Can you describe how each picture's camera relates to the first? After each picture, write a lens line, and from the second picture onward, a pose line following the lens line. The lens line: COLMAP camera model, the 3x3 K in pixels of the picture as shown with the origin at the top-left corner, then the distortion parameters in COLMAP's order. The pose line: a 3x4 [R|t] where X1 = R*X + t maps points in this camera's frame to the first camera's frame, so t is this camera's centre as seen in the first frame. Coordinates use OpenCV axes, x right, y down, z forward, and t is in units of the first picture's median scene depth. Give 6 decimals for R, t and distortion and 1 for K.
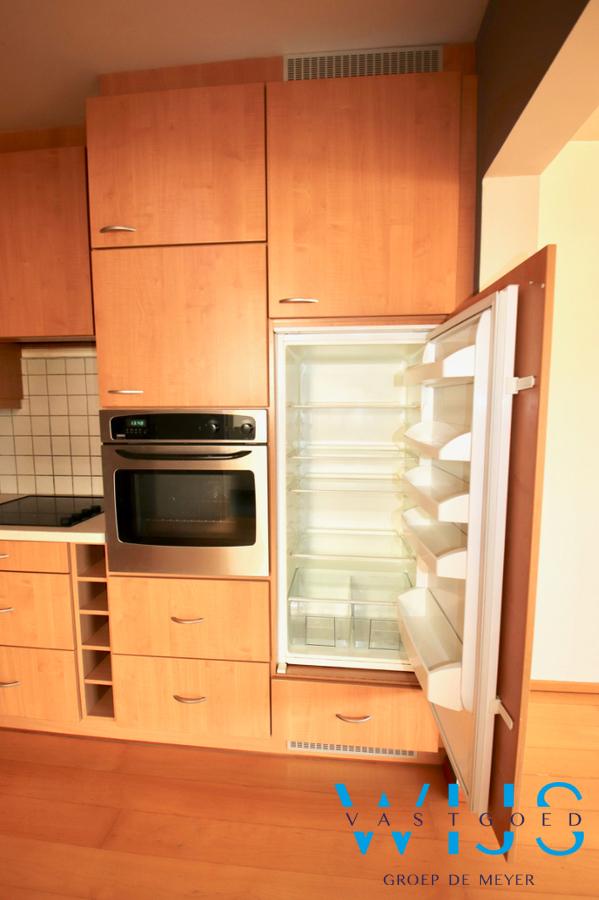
lens RADIAL K [[425.1, 0, 300.5], [0, 425.1, 452.9], [0, 0, 1]] dist [0.023130, -0.035883]
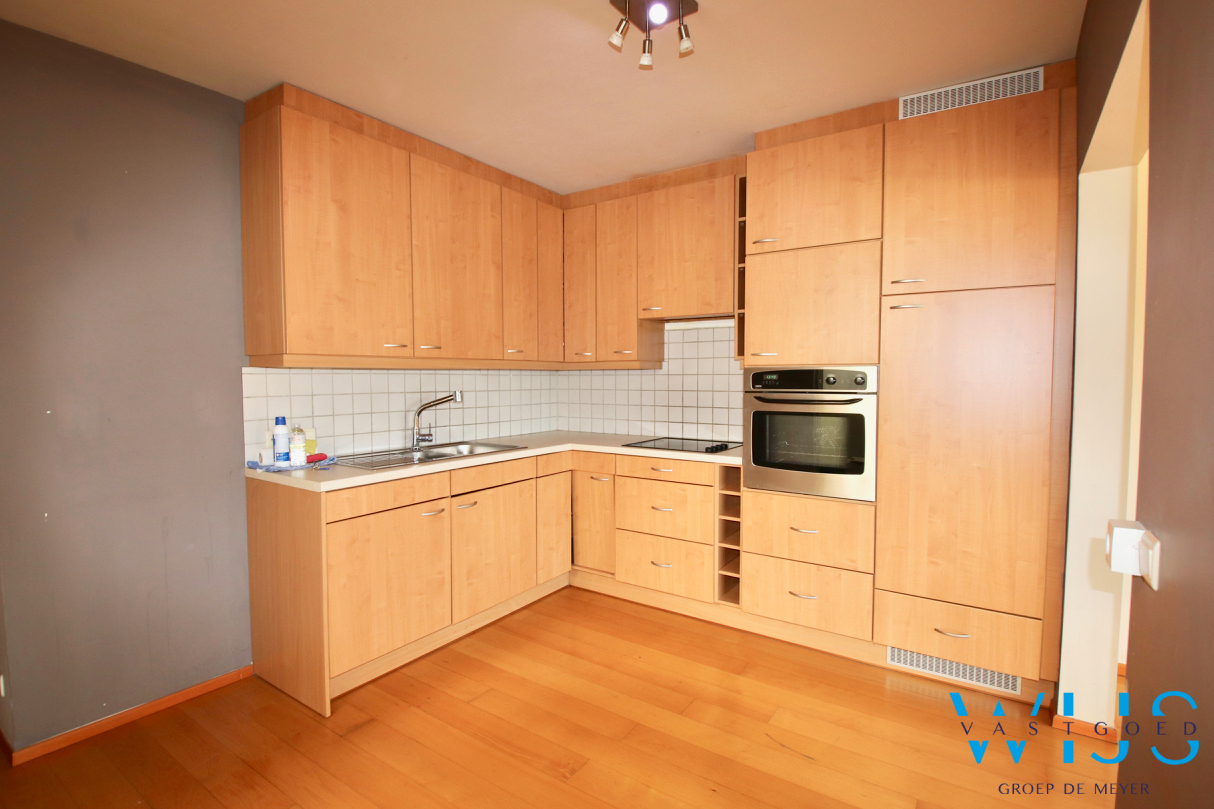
lens RADIAL K [[573.3, 0, 607.0], [0, 573.3, 404.5], [0, 0, 1]] dist [0.023130, -0.035883]
pose [[0.881081, 0.024223, -0.472344, 0.022153], [-0.050521, 0.997794, -0.043070, 0.120869], [0.470259, 0.061811, 0.880361, -0.840255]]
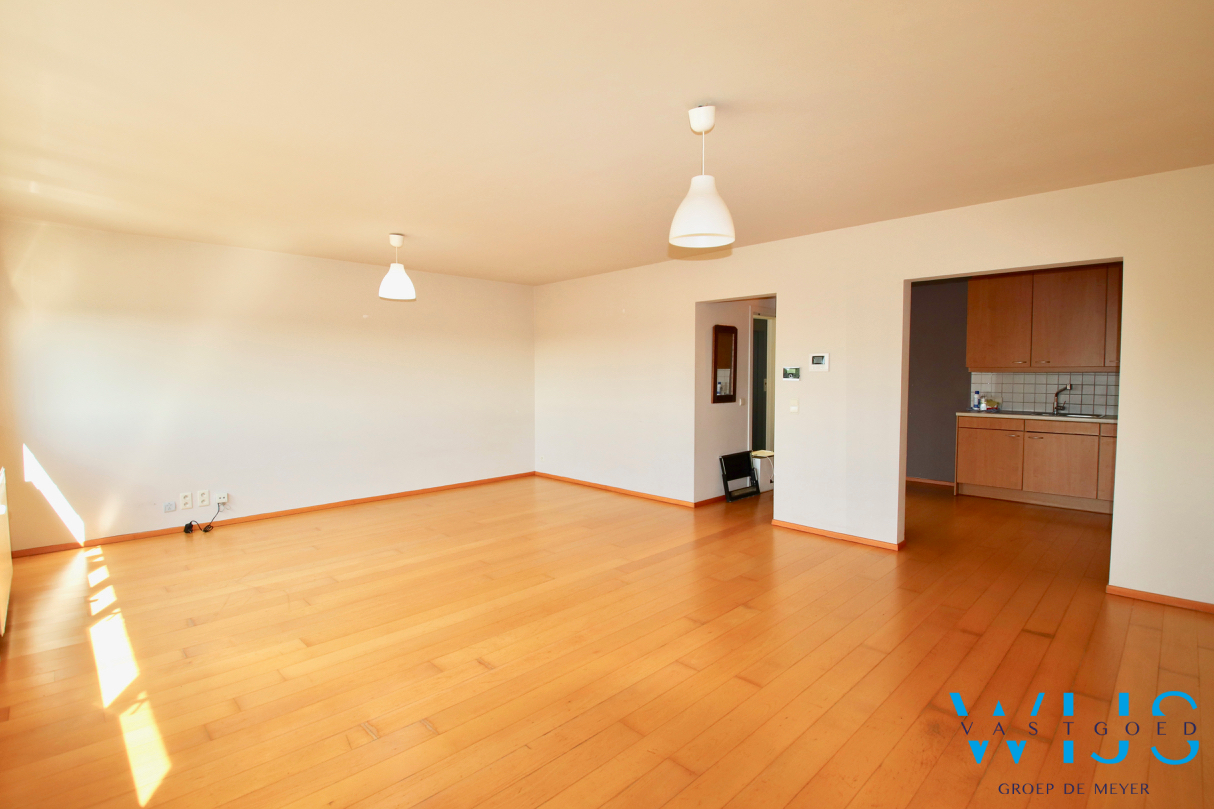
lens RADIAL K [[576.5, 0, 603.0], [0, 576.5, 390.2], [0, 0, 1]] dist [-0.002432, -0.021699]
pose [[-0.638935, 0.026636, -0.768800, 3.532320], [-0.079650, 0.991738, 0.100556, -0.082622], [0.765126, 0.125484, -0.631534, 0.735694]]
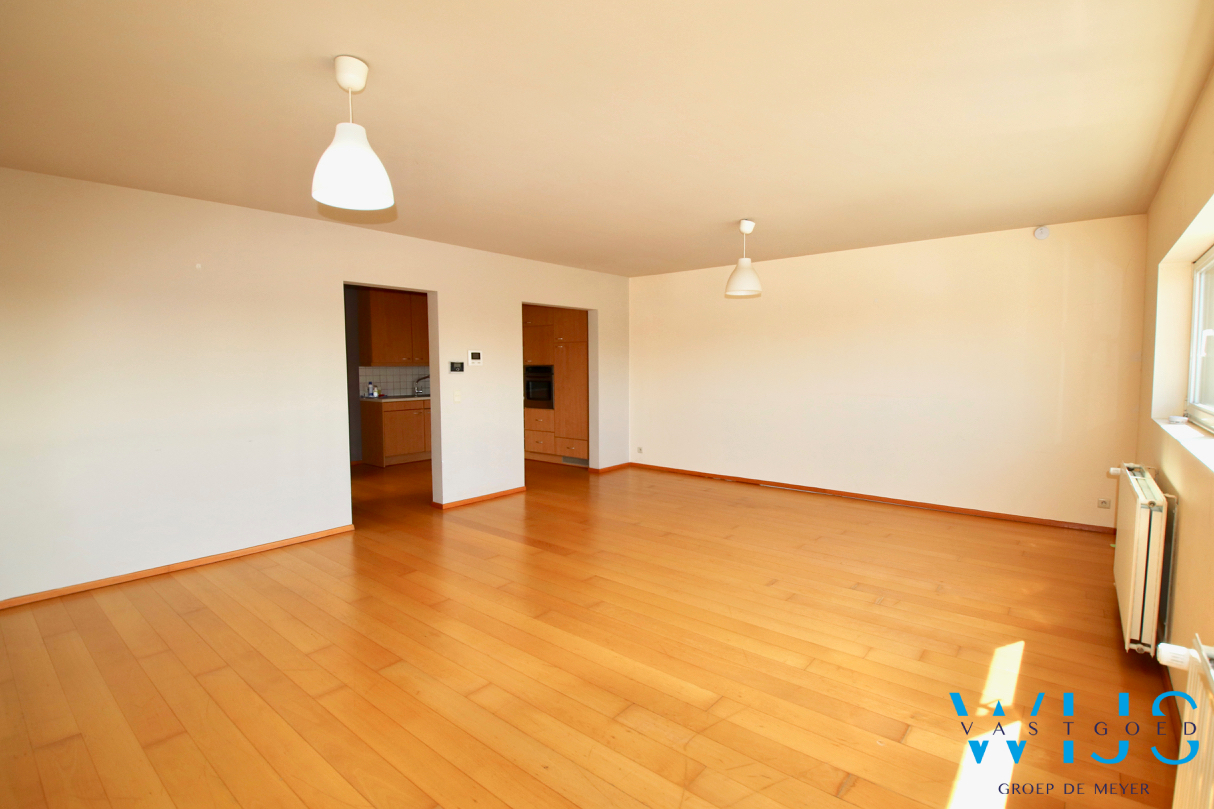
lens RADIAL K [[573.3, 0, 607.0], [0, 573.3, 404.5], [0, 0, 1]] dist [0.023130, -0.035883]
pose [[0.831882, 0.036444, -0.553755, 3.145965], [-0.055181, 0.998328, -0.017194, 0.310929], [0.552202, 0.044860, 0.832502, -3.004362]]
